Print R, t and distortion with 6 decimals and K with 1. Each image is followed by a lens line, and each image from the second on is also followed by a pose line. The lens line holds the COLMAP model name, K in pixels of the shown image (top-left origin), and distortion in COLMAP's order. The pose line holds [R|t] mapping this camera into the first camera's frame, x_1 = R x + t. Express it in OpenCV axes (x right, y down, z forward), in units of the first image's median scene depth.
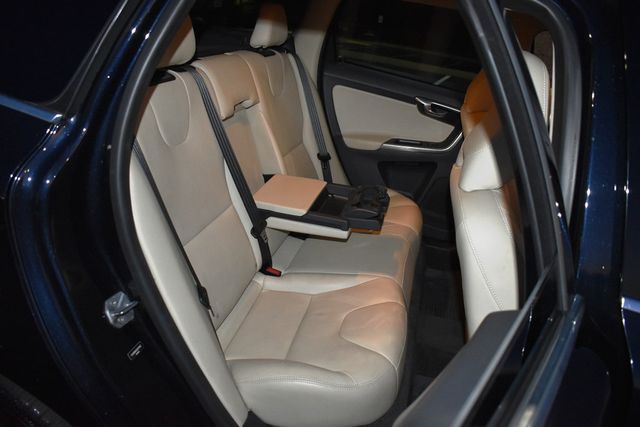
lens RADIAL K [[496.6, 0, 319.1], [0, 496.6, 211.9], [0, 0, 1]] dist [-0.095815, 0.015378]
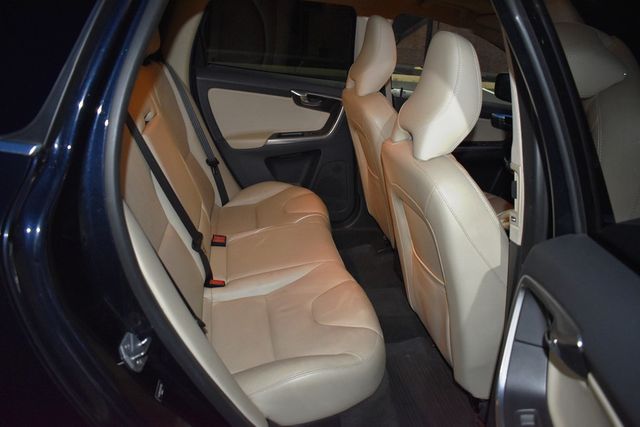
lens RADIAL K [[496.6, 0, 317.7], [0, 496.6, 216.2], [0, 0, 1]] dist [-0.095815, 0.015378]
pose [[0.919913, -0.201659, 0.336295, -0.152599], [0.199483, 0.979026, 0.041398, -0.005698], [-0.337590, 0.029002, 0.940846, 0.015438]]
